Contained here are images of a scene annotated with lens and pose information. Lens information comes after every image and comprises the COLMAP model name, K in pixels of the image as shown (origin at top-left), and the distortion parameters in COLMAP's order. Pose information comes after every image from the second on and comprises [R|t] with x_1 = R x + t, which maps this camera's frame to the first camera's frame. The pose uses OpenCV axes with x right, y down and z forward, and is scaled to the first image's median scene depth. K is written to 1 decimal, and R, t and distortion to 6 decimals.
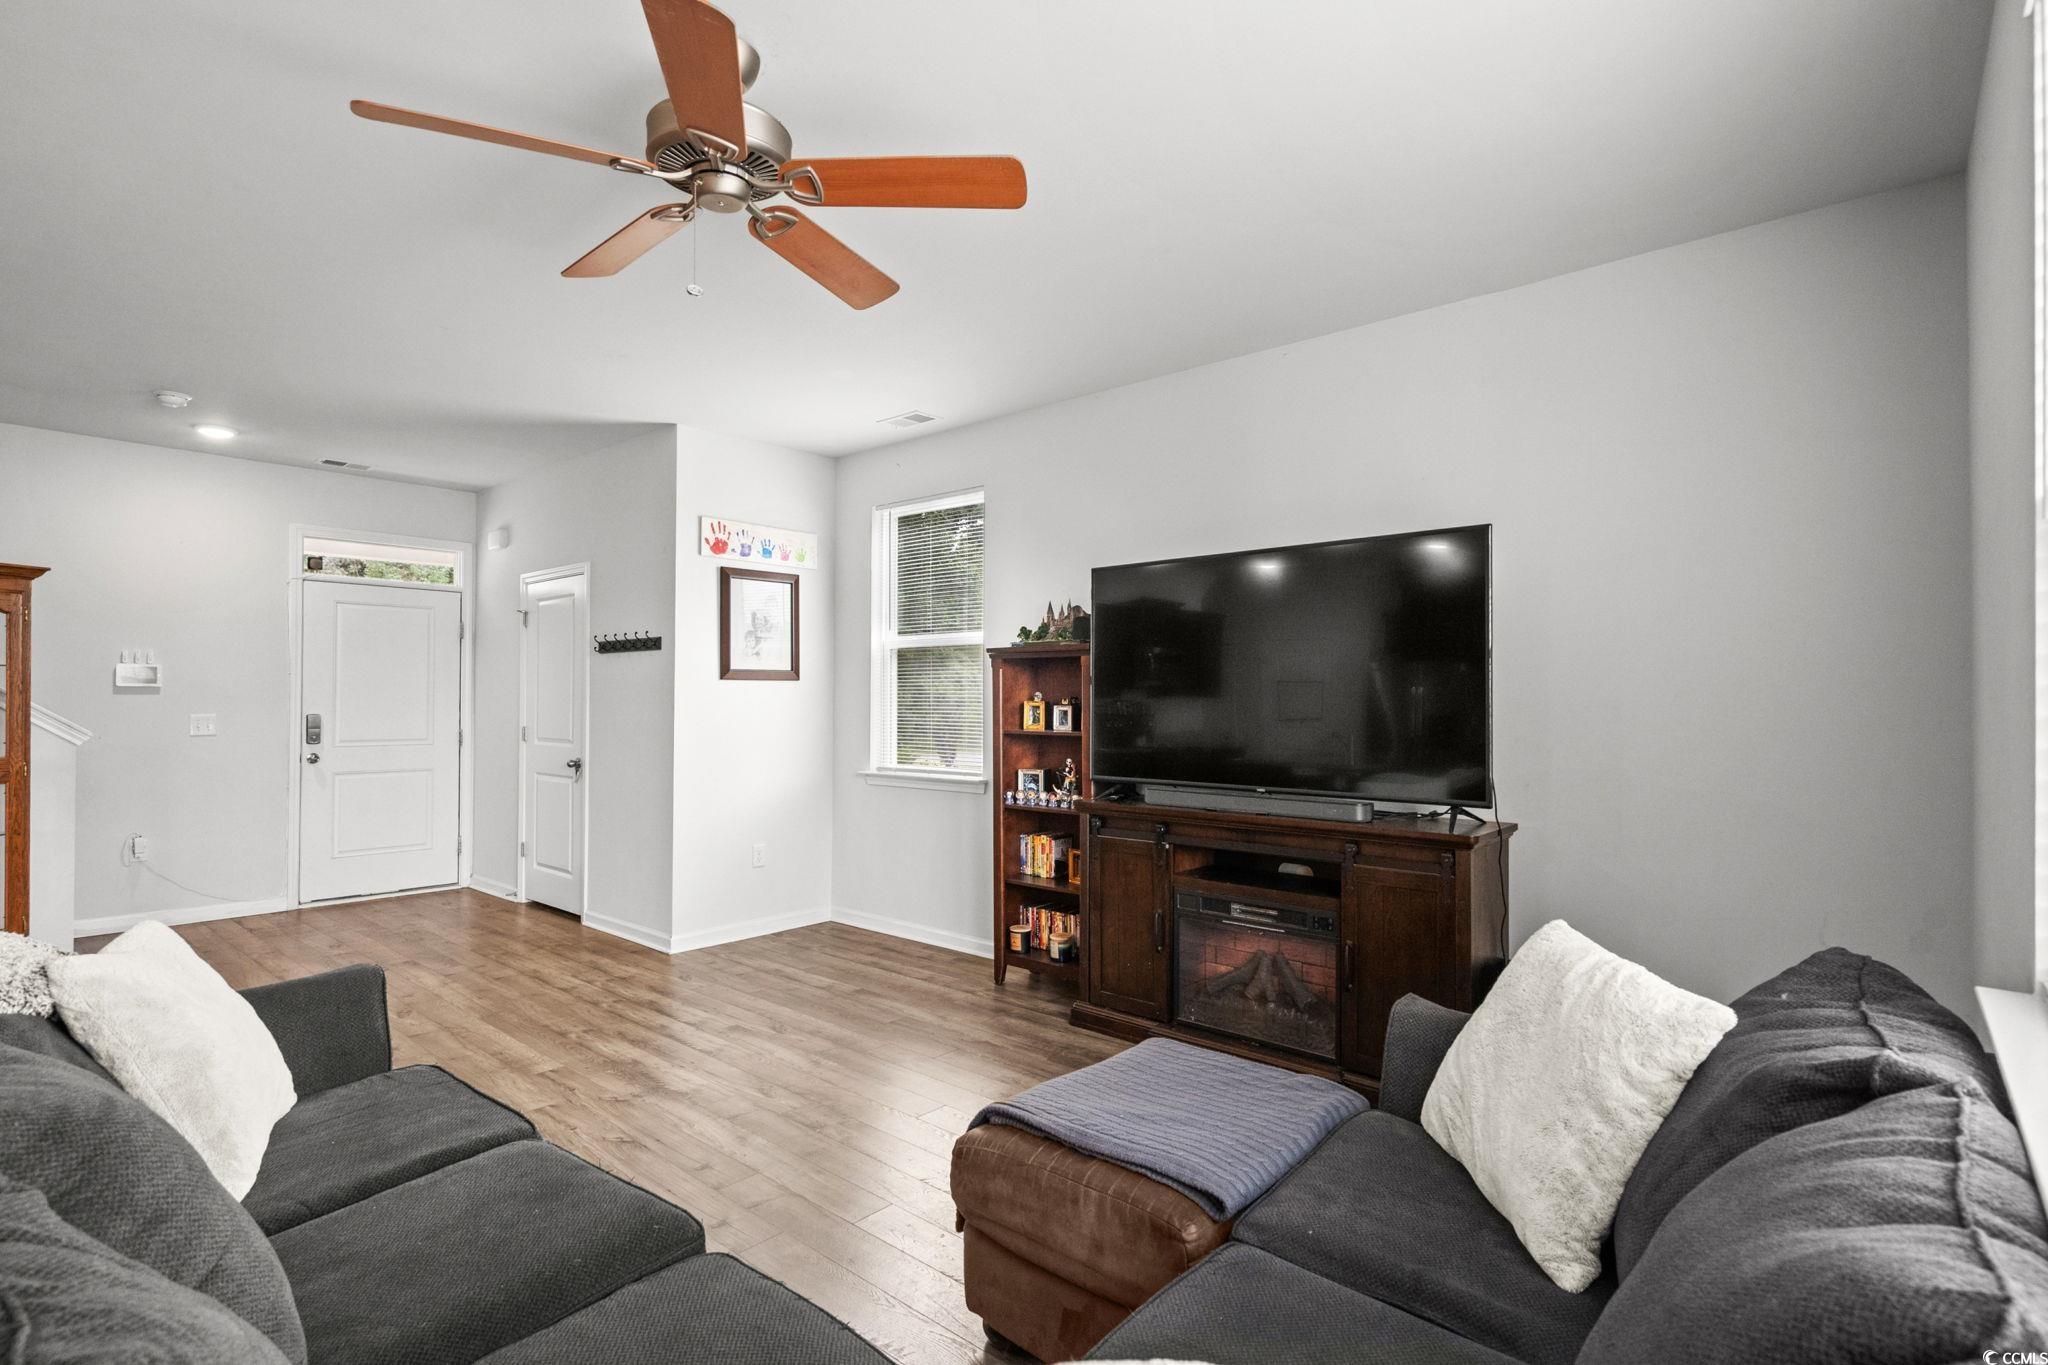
lens RADIAL K [[988.3, 0, 1041.8], [0, 988.3, 695.1], [0, 0, 1]] dist [0.015481, 0.000437]
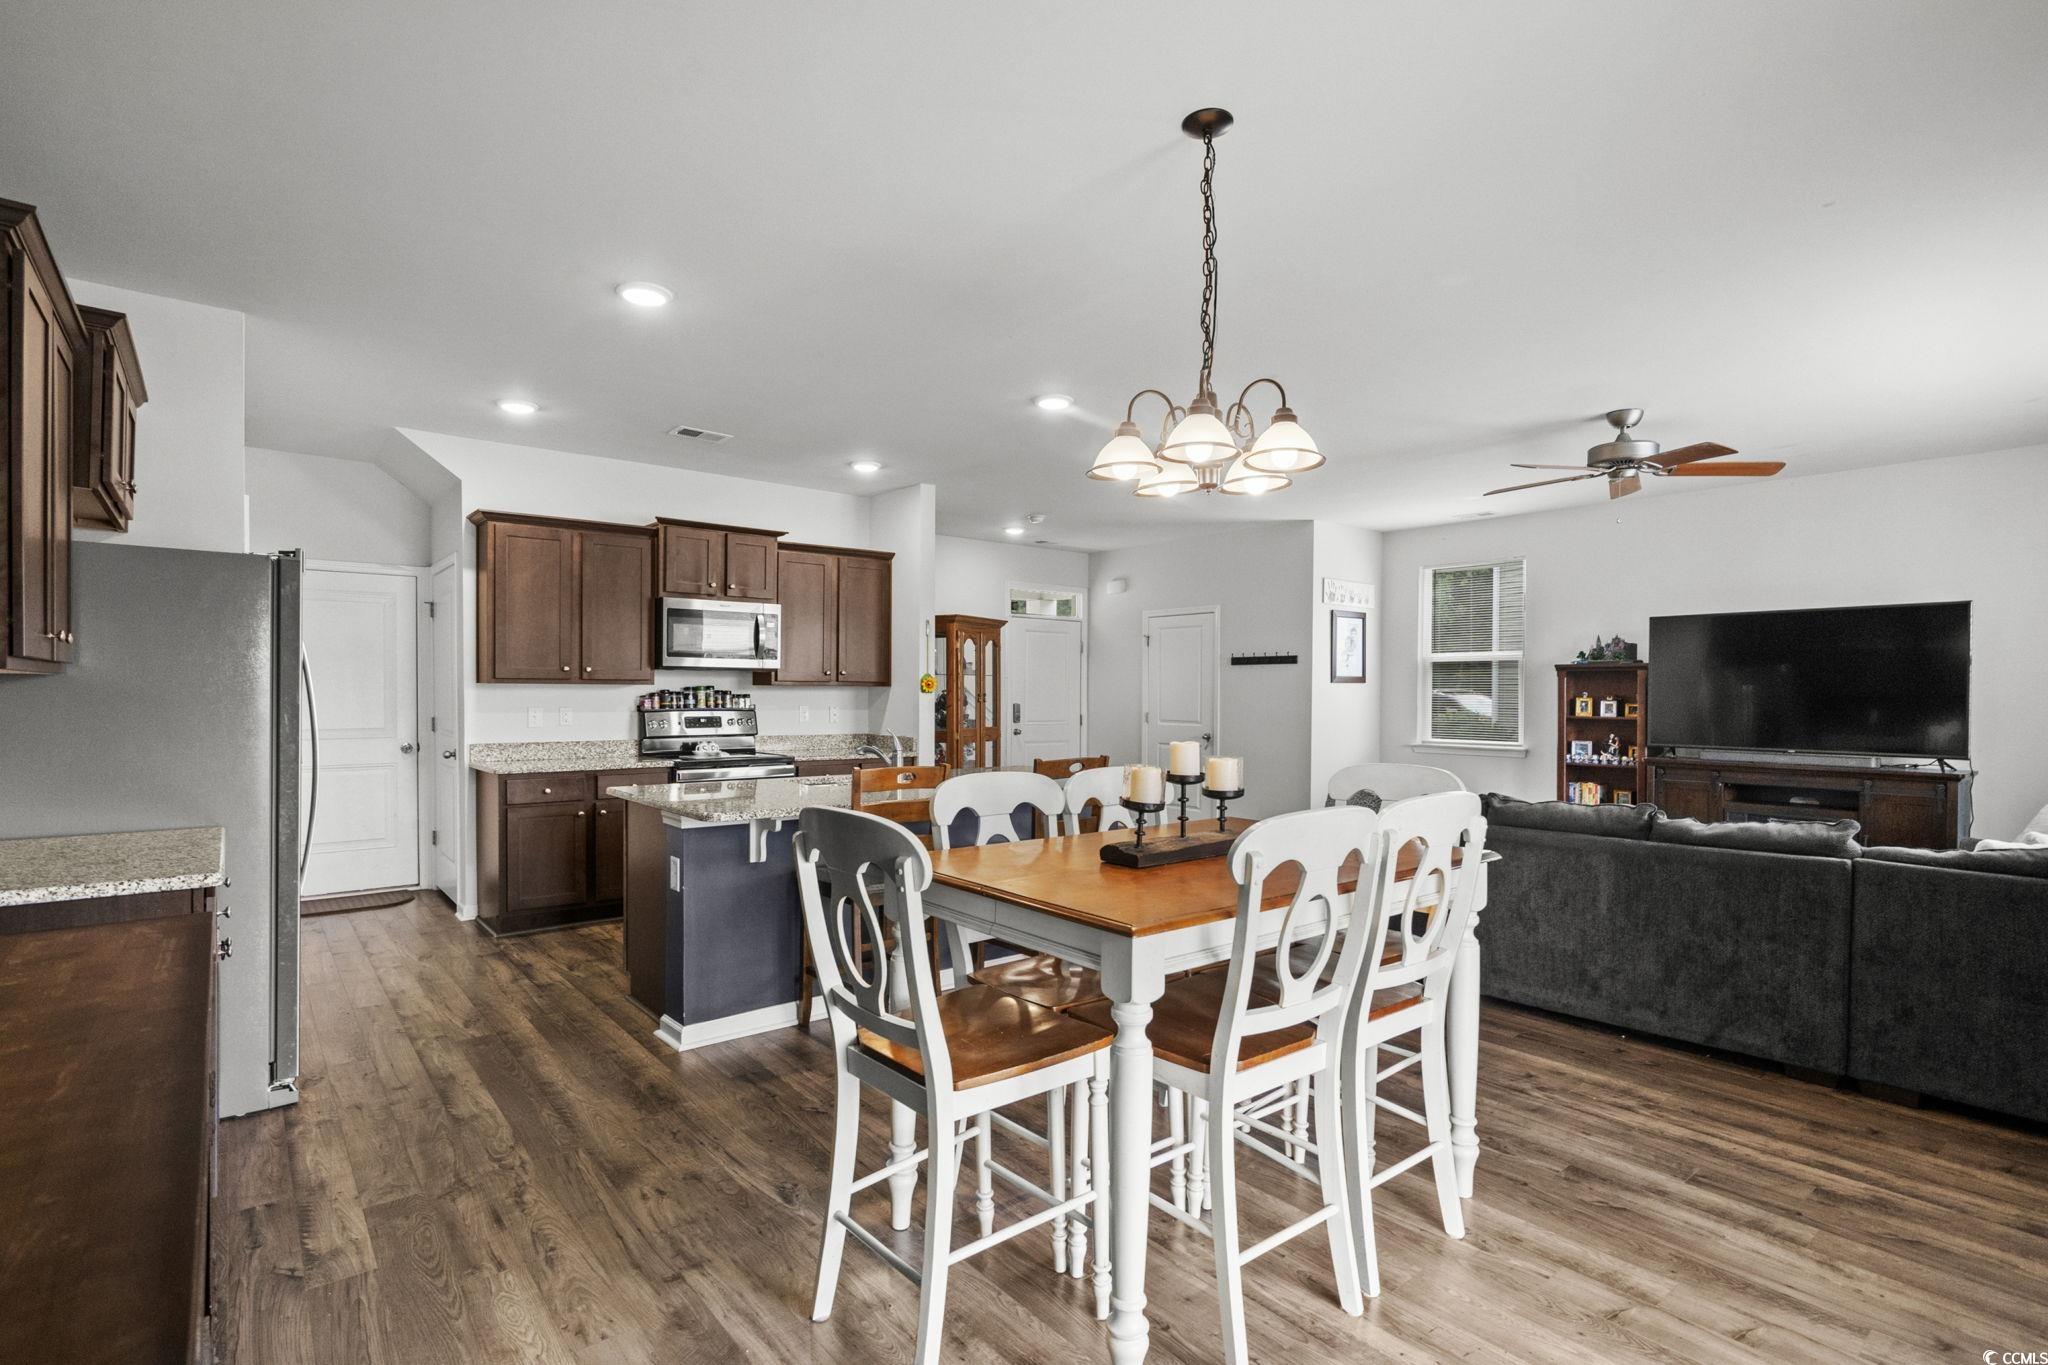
lens RADIAL K [[988.3, 0, 1041.8], [0, 988.3, 695.1], [0, 0, 1]] dist [0.015481, 0.000437]
pose [[0.987942, 0.002786, -0.154802, -0.619065], [-0.001118, 0.999940, 0.010857, -0.014404], [0.154823, -0.010553, 0.987886, -0.705210]]
